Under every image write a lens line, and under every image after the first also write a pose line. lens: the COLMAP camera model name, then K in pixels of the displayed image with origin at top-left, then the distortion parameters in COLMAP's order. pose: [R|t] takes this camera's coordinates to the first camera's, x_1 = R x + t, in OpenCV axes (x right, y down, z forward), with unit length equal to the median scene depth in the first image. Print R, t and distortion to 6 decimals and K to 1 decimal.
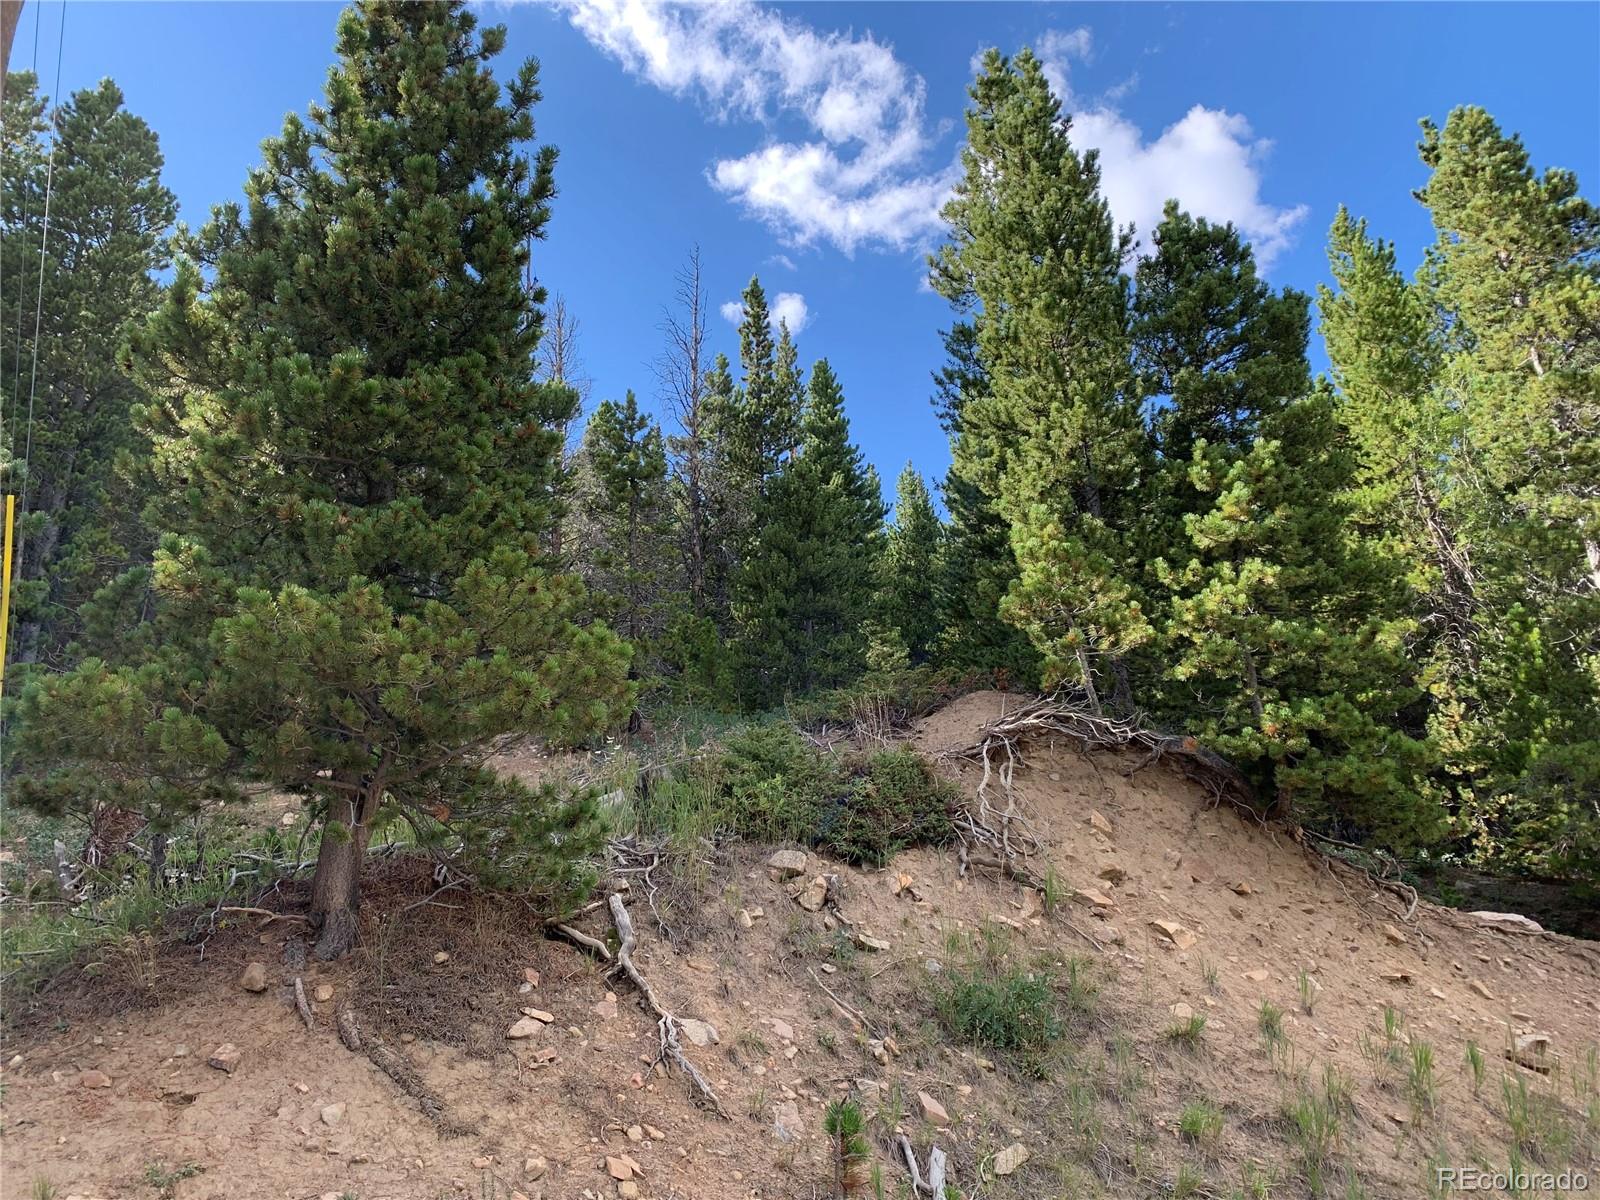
lens RADIAL K [[1232.8, 0, 791.4], [0, 1232.8, 599.6], [0, 0, 1]] dist [0.032798, -0.052010]
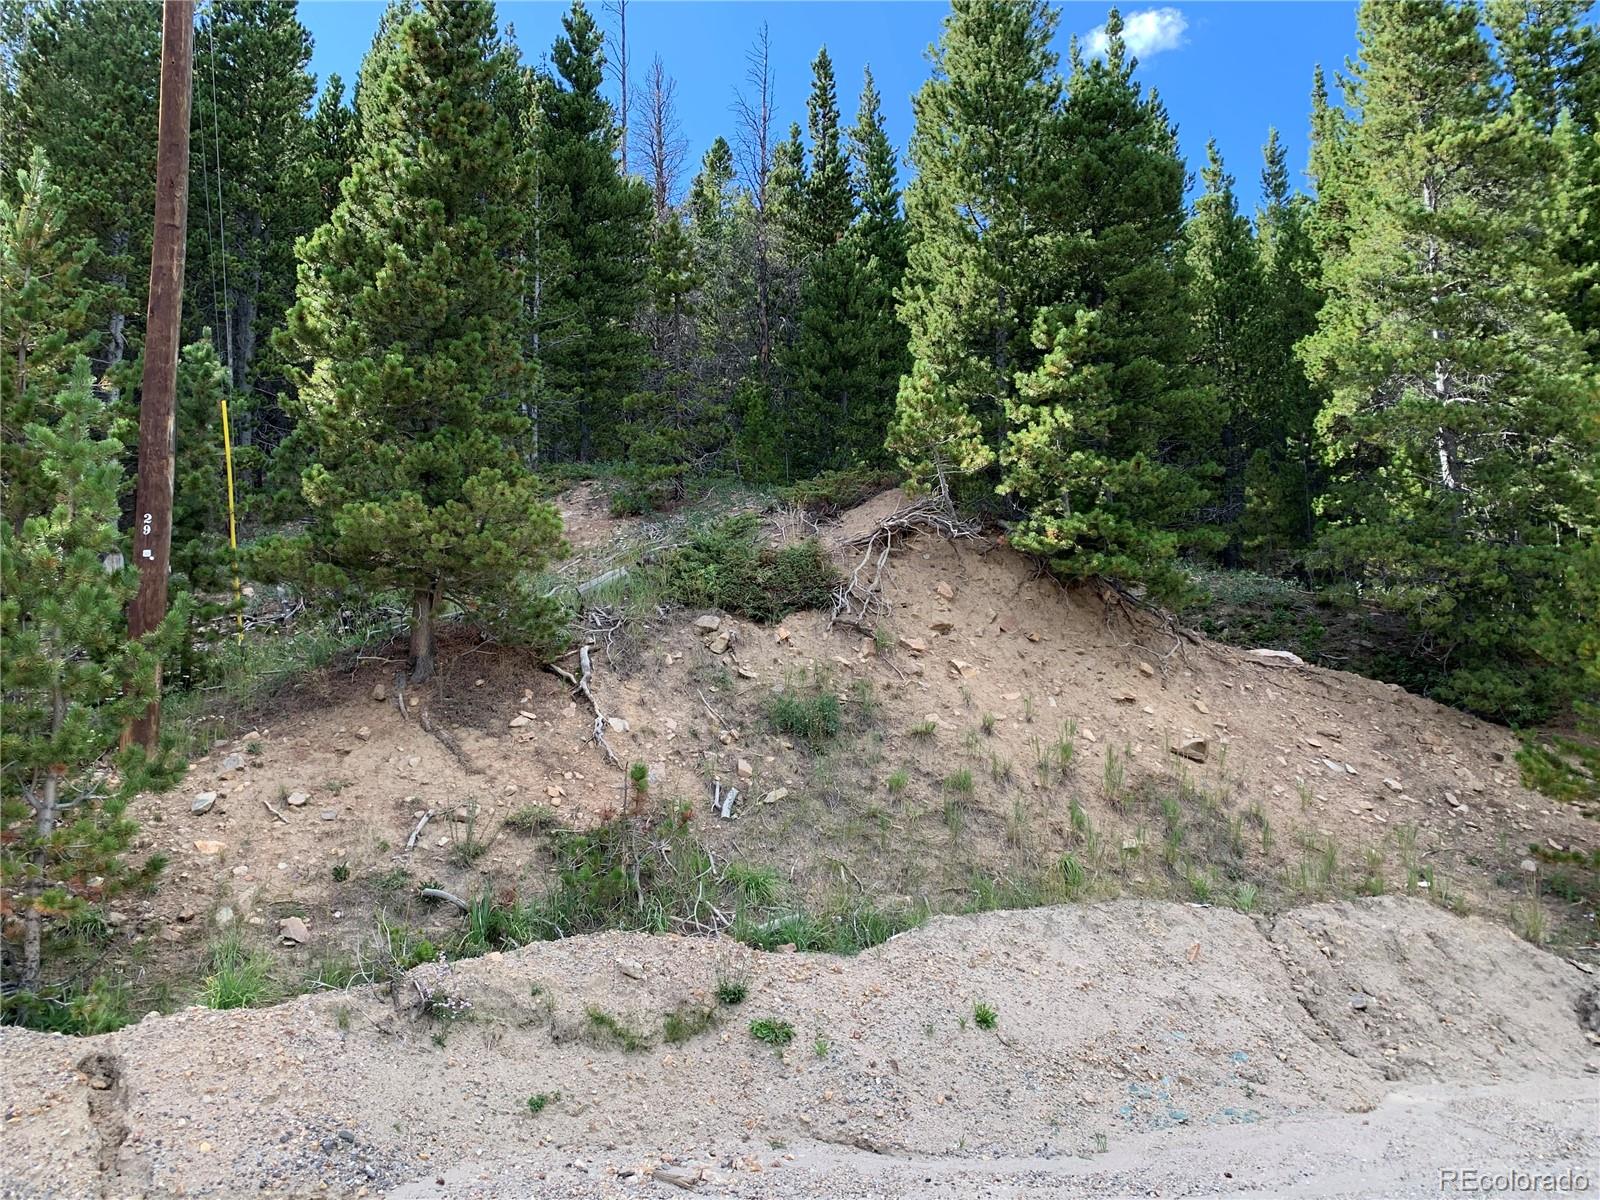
lens RADIAL K [[1232.8, 0, 803.6], [0, 1232.8, 590.8], [0, 0, 1]] dist [0.032798, -0.052010]
pose [[0.991157, 0.014225, -0.131927, 0.338824], [0.018884, 0.968995, 0.246358, -0.222321], [0.131341, -0.246671, 0.960158, -0.514032]]
